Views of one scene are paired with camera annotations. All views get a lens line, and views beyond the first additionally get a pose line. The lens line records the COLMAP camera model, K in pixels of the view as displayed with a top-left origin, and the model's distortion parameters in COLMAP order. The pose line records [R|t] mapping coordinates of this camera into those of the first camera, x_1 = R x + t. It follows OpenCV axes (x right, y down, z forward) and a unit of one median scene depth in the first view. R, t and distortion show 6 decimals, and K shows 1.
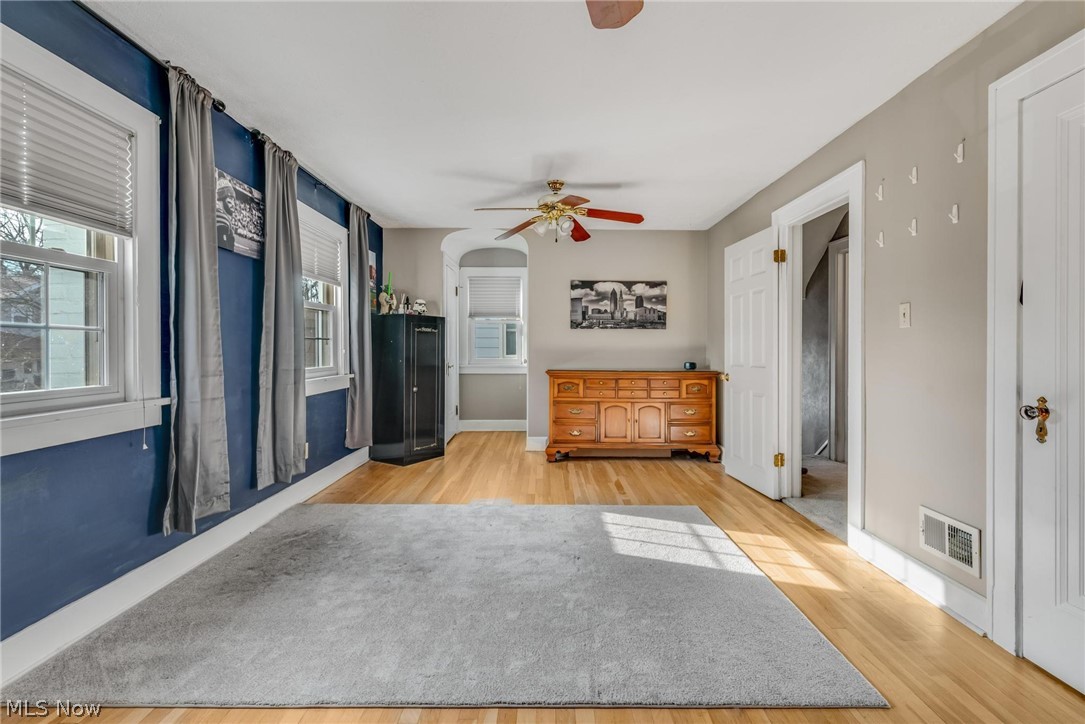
lens RADIAL K [[505.6, 0, 544.4], [0, 505.6, 355.6], [0, 0, 1]] dist [0.002215, 0.000148]
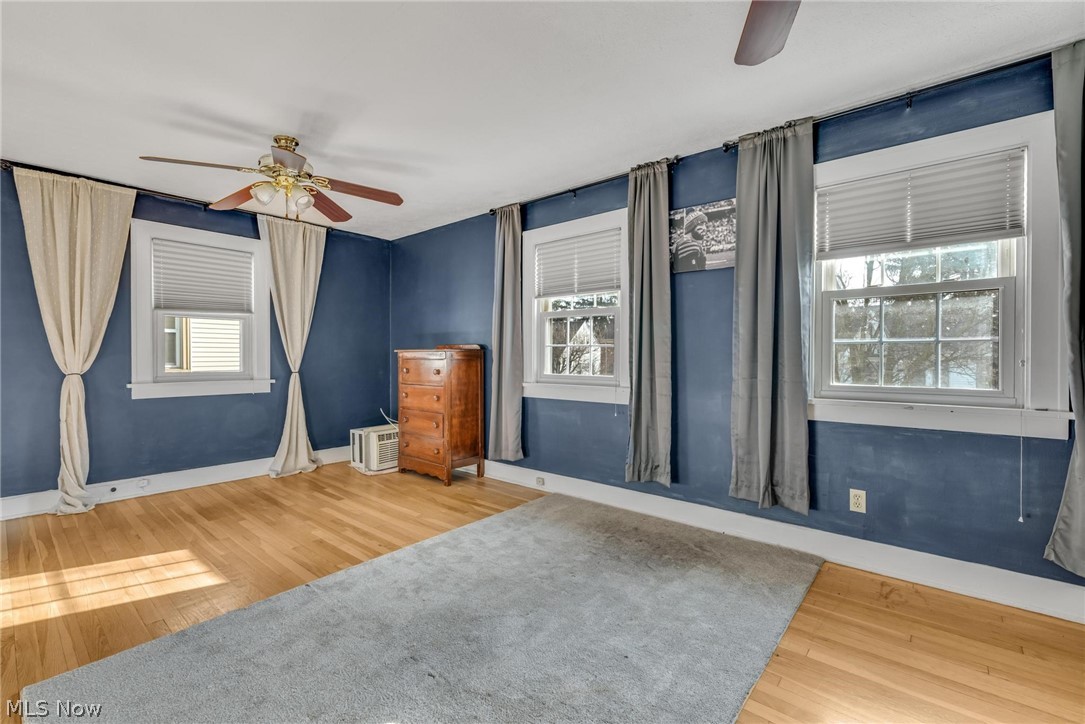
lens RADIAL K [[505.6, 0, 548.6], [0, 505.6, 356.3], [0, 0, 1]] dist [0.002215, 0.000148]
pose [[-0.677487, 0.007693, -0.735495, 0.447727], [-0.008076, 0.999807, 0.017896, -0.031336], [0.735491, 0.018064, -0.677294, 1.504745]]
